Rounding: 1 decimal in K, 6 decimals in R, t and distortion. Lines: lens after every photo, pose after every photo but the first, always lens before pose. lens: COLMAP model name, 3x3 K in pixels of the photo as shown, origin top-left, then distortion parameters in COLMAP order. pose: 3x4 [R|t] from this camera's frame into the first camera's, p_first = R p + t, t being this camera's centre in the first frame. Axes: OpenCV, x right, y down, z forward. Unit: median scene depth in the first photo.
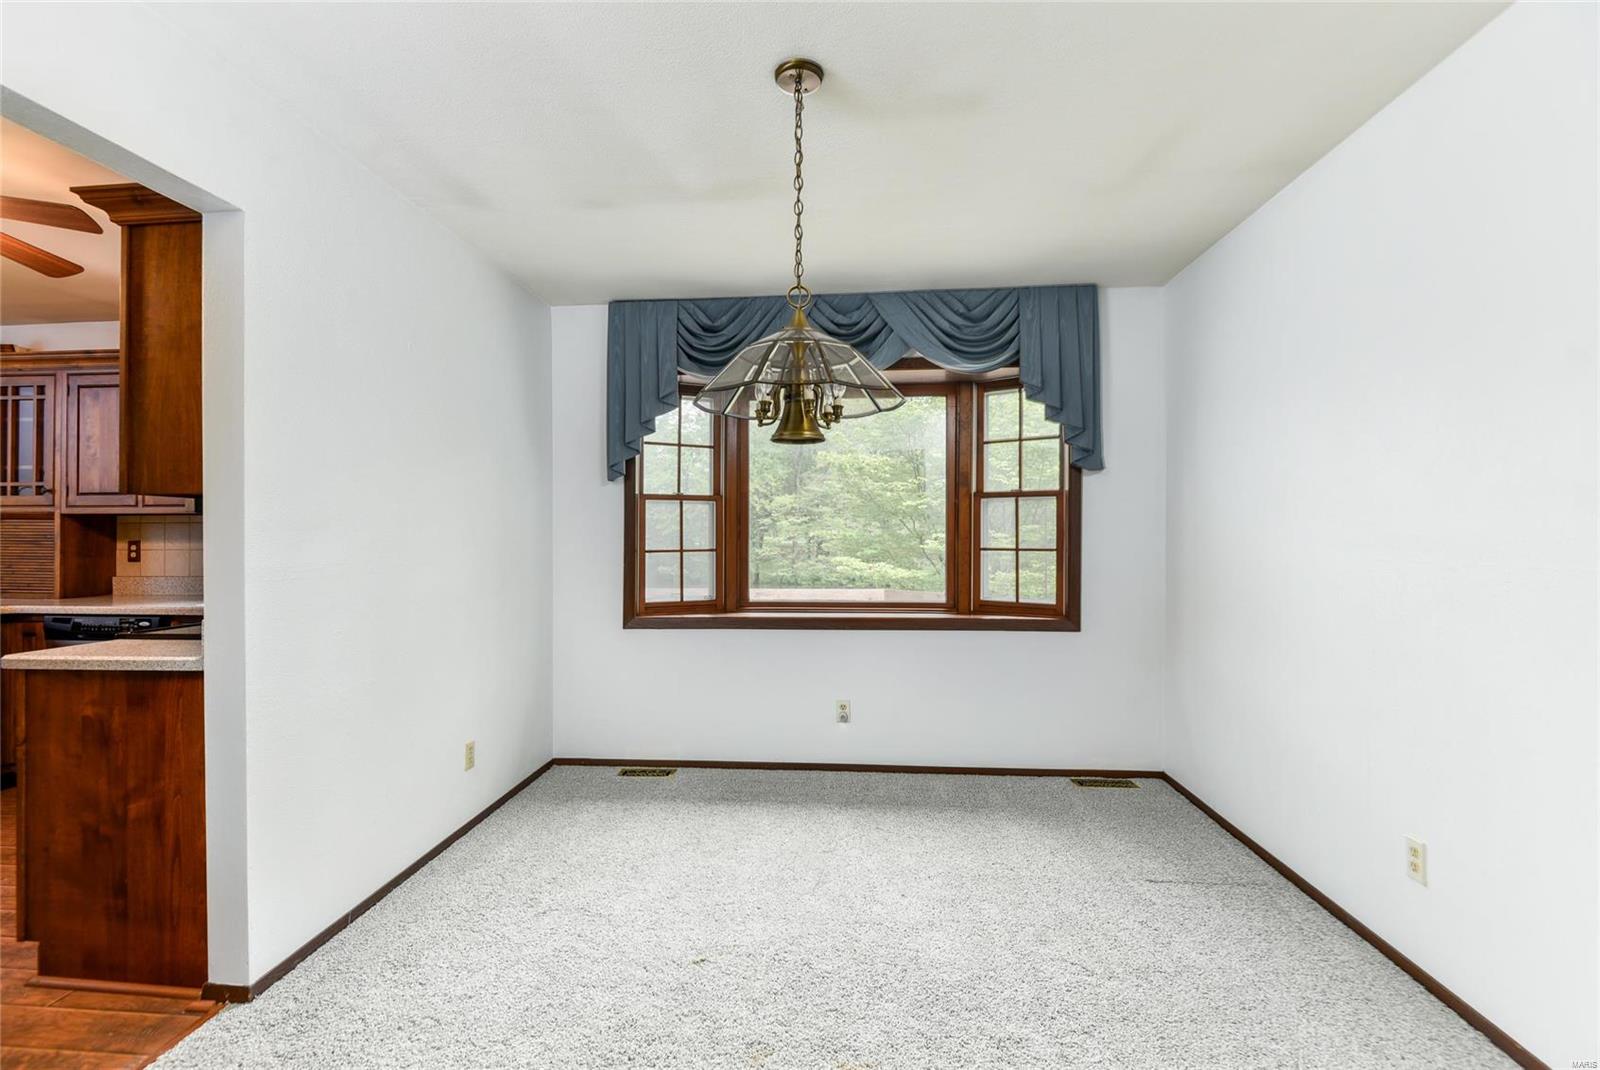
lens RADIAL K [[725.1, 0, 771.5], [0, 725.1, 526.4], [0, 0, 1]] dist [0.013809, -0.004168]
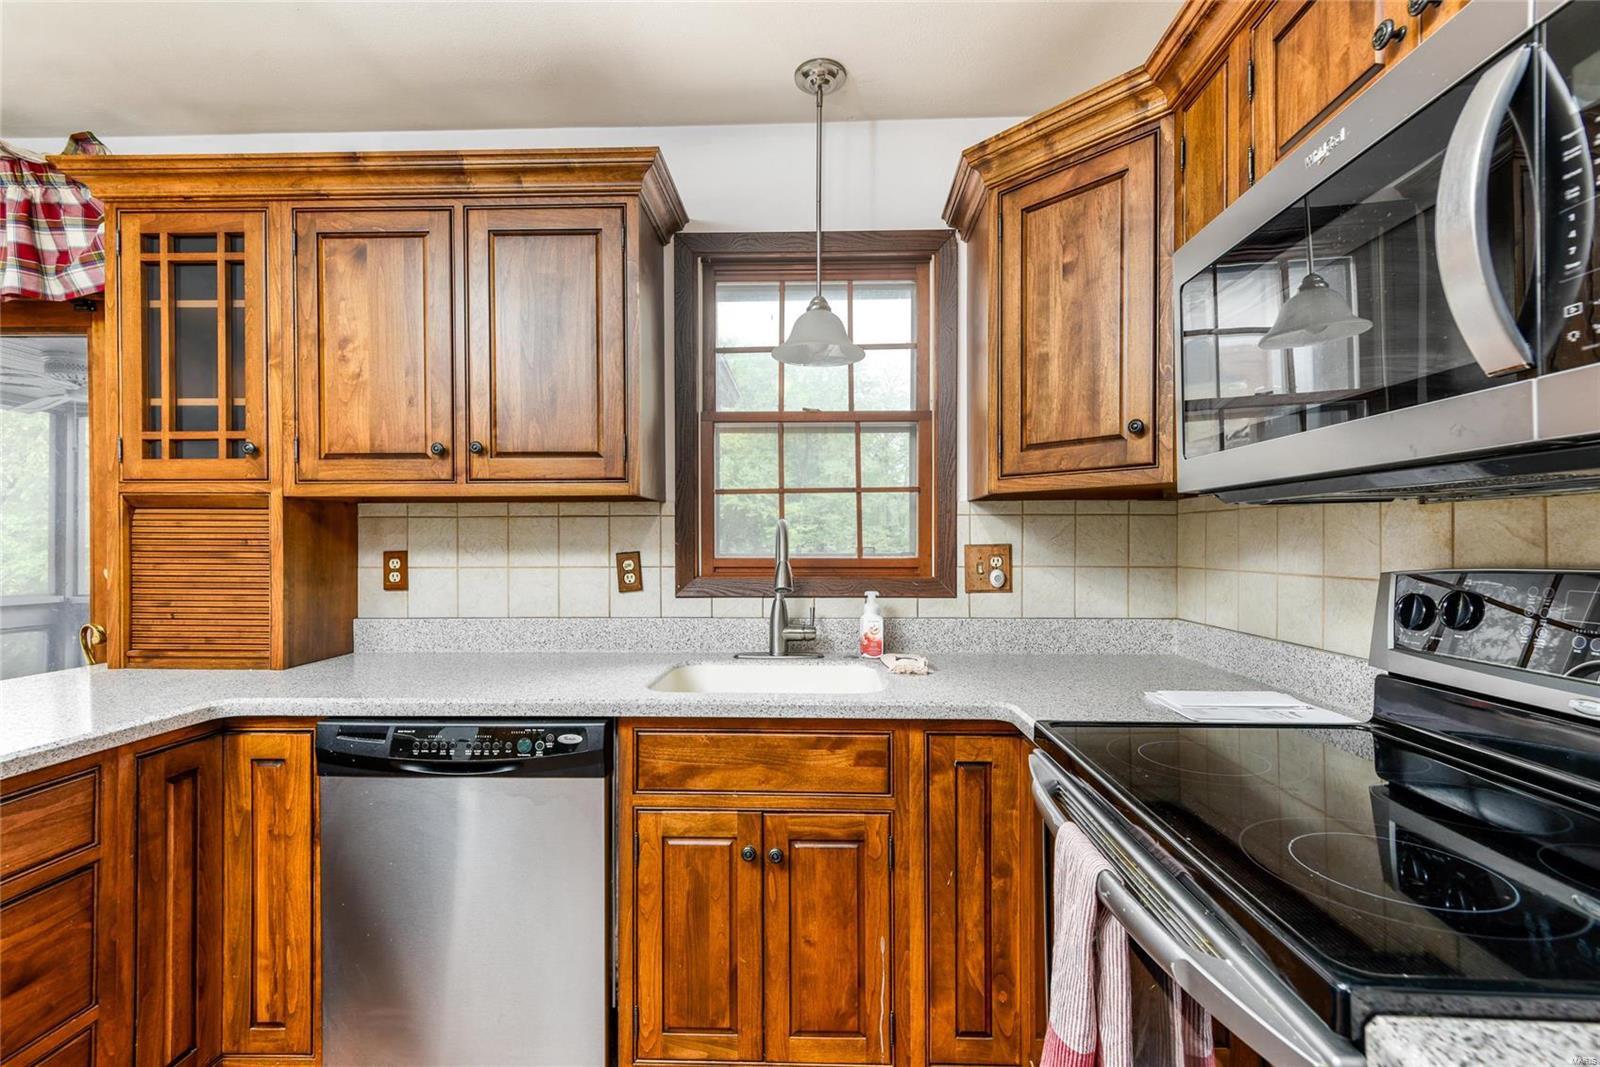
lens RADIAL K [[725.1, 0, 805.5], [0, 725.1, 547.3], [0, 0, 1]] dist [0.013809, -0.004168]
pose [[0.996854, -0.001631, 0.079245, -0.660923], [0.000269, 0.999852, 0.017191, 0.008702], [-0.079261, -0.017116, 0.996707, 0.484647]]
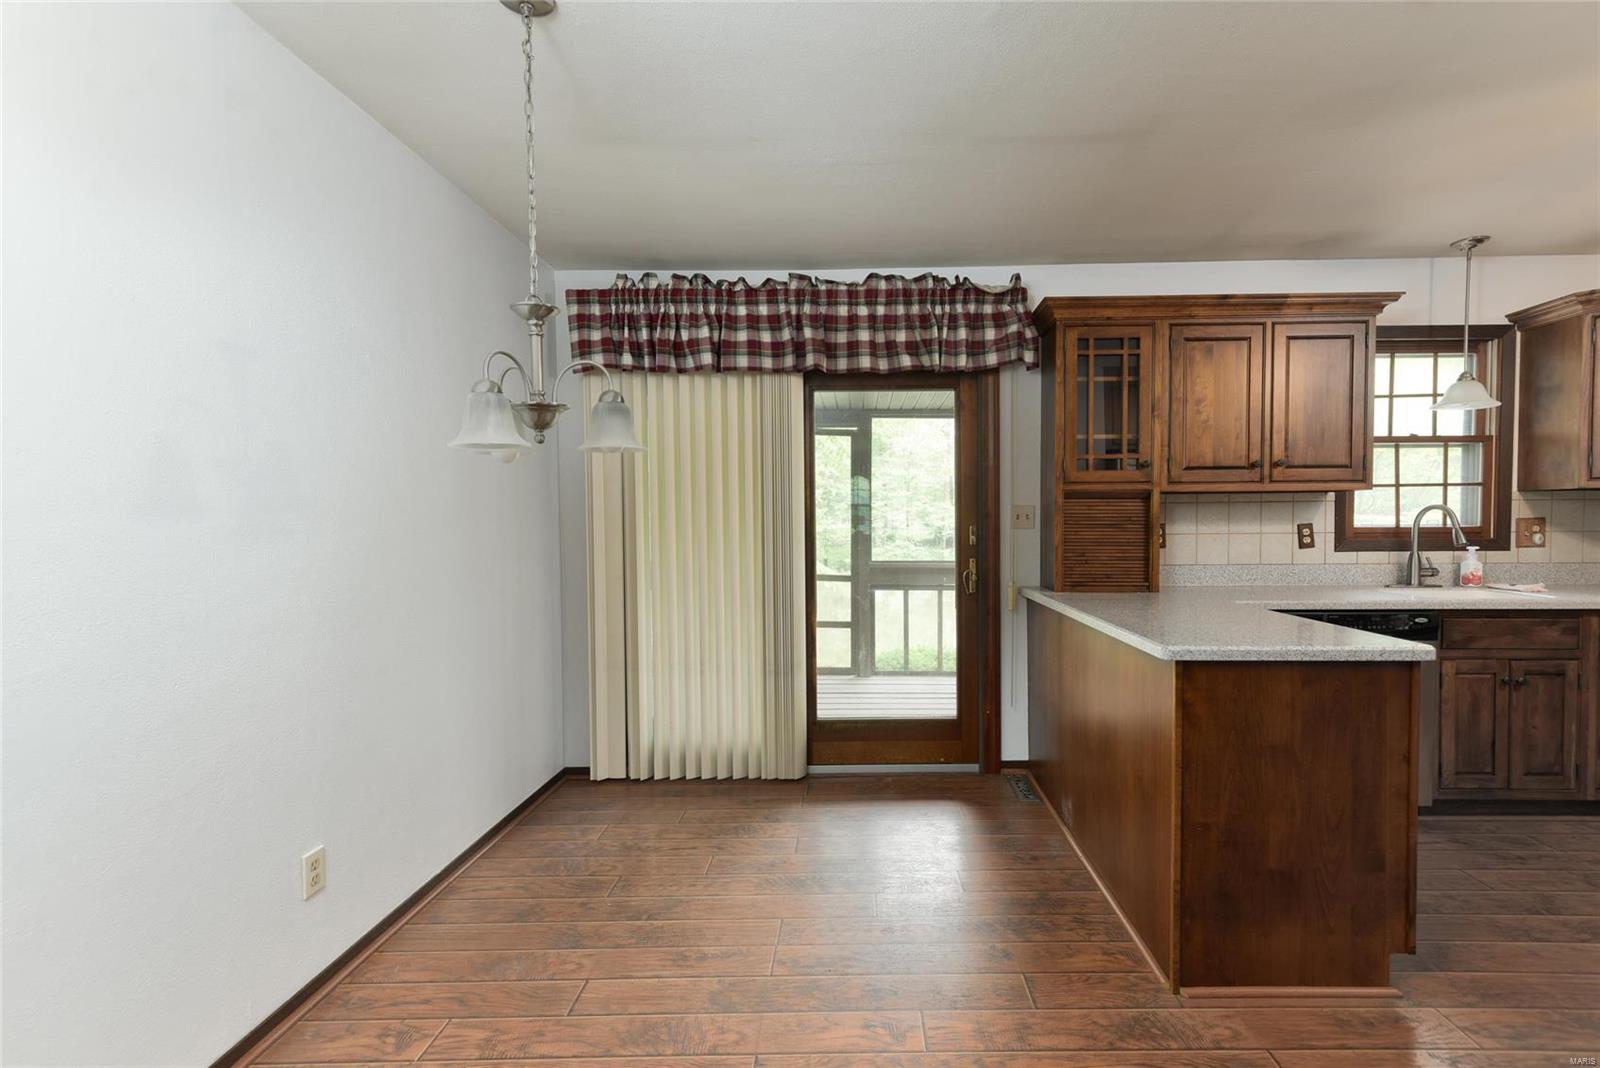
lens RADIAL K [[725.1, 0, 850.7], [0, 725.1, 544.6], [0, 0, 1]] dist [0.013809, -0.004168]
pose [[0.995510, -0.008127, 0.094308, -1.404153], [0.003734, 0.998904, 0.046660, 0.003427], [-0.094583, -0.046098, 0.994449, 0.197249]]
